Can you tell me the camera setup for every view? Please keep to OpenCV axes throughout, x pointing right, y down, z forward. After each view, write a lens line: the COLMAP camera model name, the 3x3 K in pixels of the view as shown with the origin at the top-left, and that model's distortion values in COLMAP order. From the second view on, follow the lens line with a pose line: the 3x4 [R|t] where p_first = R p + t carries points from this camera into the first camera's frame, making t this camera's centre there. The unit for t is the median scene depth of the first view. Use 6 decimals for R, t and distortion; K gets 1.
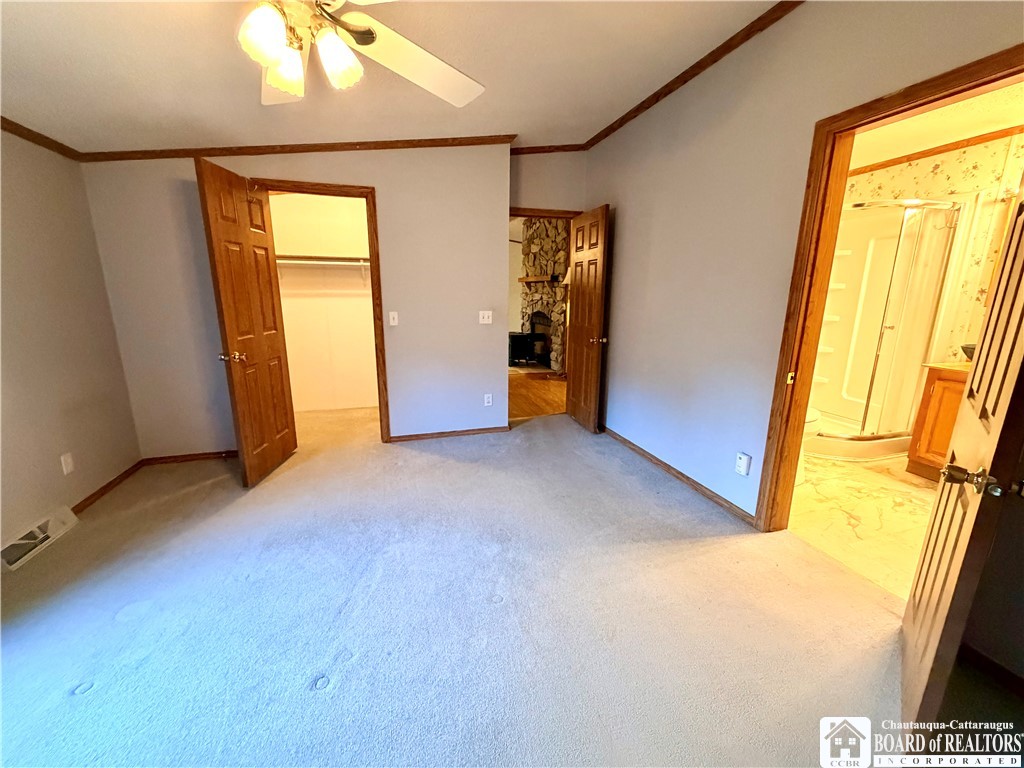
lens RADIAL K [[409.4, 0, 507.9], [0, 409.4, 386.3], [0, 0, 1]] dist [-0.001767, 0.000985]
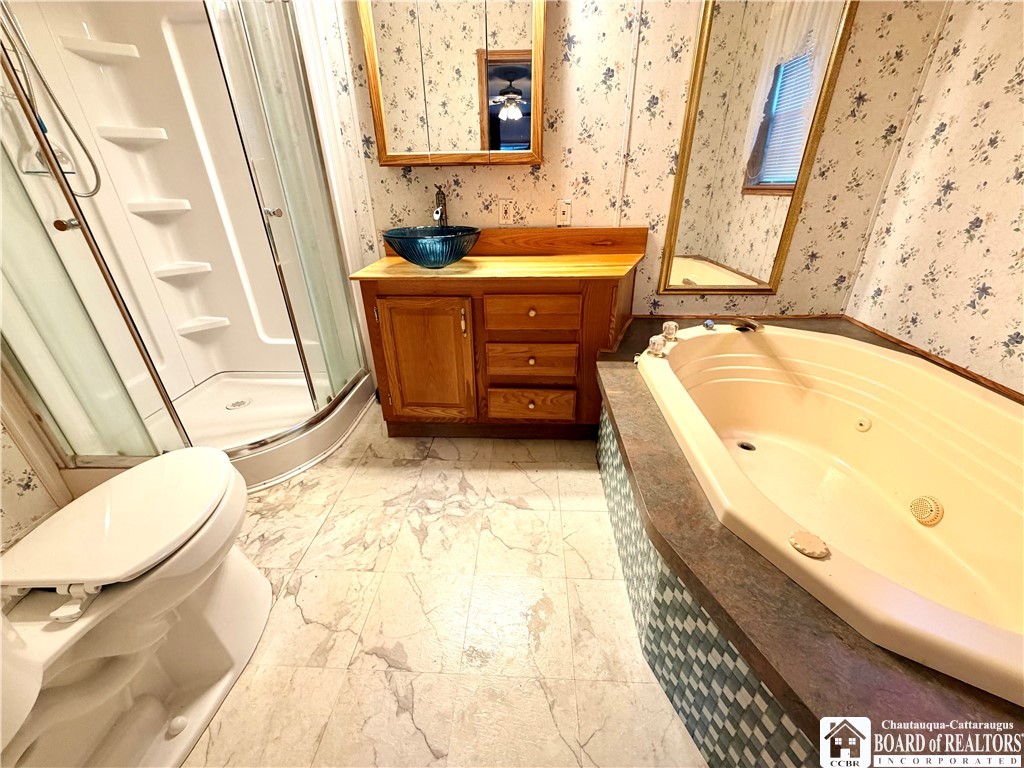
lens RADIAL K [[409.4, 0, 509.8], [0, 409.4, 385.7], [0, 0, 1]] dist [-0.001767, 0.000985]
pose [[0.330856, -0.430954, 0.839532, 0.517073], [0.227761, 0.899801, 0.372132, -0.073486], [-0.915784, 0.068090, 0.395859, 0.553130]]
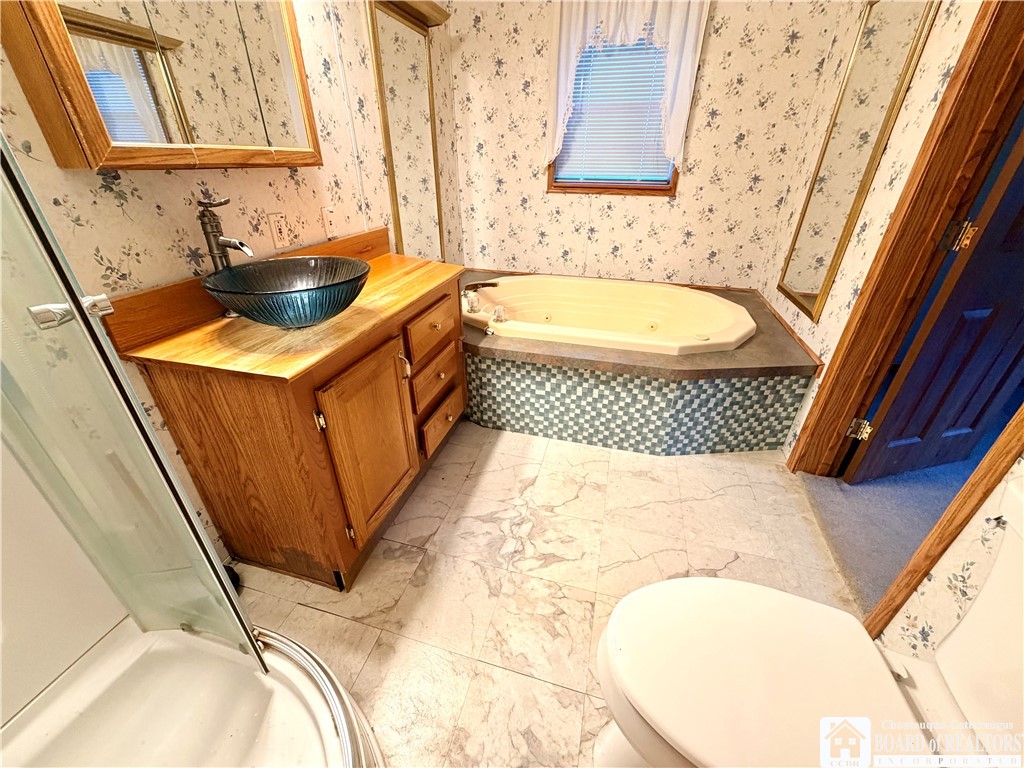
lens RADIAL K [[409.4, 0, 506.3], [0, 409.4, 386.5], [0, 0, 1]] dist [-0.001767, 0.000985]
pose [[-0.846006, -0.258056, 0.466562, 0.692884], [0.121049, 0.759252, 0.639439, -0.214949], [-0.519250, 0.597447, -0.611095, 1.055996]]
